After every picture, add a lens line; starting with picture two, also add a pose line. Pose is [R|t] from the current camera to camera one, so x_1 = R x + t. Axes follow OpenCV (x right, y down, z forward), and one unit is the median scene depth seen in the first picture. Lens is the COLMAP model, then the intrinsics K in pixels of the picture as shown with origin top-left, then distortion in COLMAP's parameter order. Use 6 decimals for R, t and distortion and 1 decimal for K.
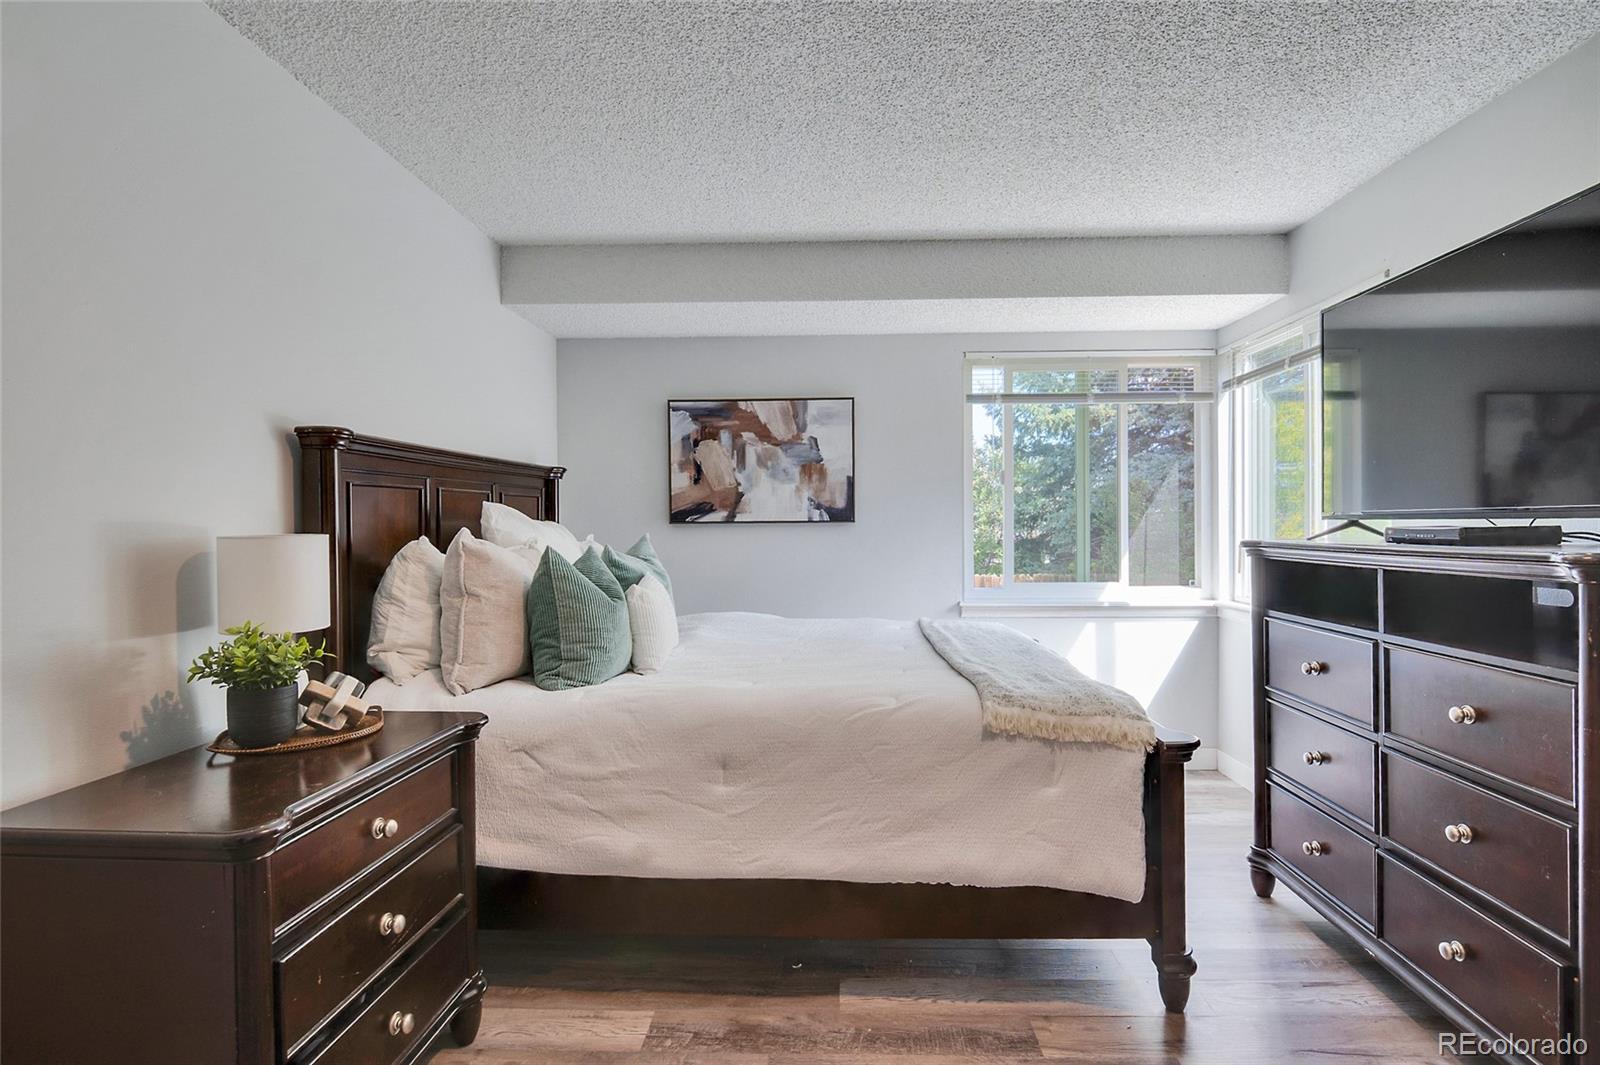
lens RADIAL K [[819.4, 0, 804.1], [0, 819.4, 524.4], [0, 0, 1]] dist [0.002990, -0.009648]
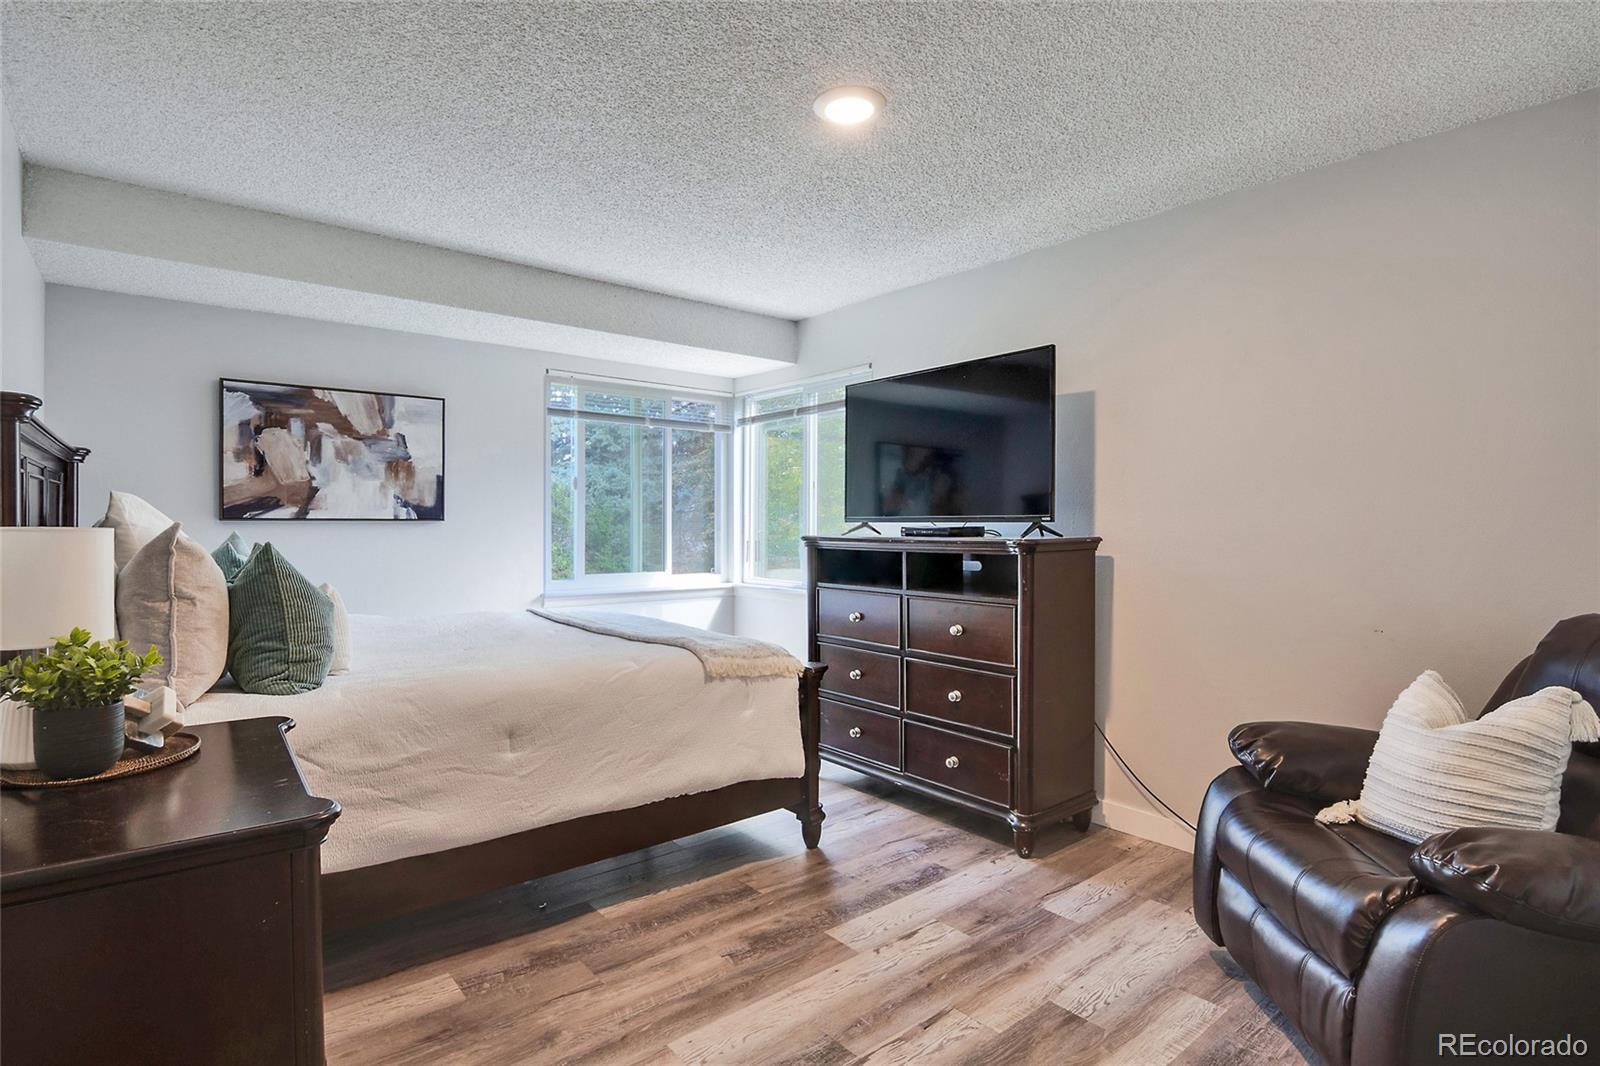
lens RADIAL K [[803.6, 0, 799.4], [0, 803.6, 524.9], [0, 0, 1]] dist [0.002330, -0.018175]
pose [[0.751363, 0.007768, 0.659844, -0.273058], [-0.006520, 0.999969, -0.004349, 0.004201], [-0.659857, -0.001034, 0.751390, -0.046756]]
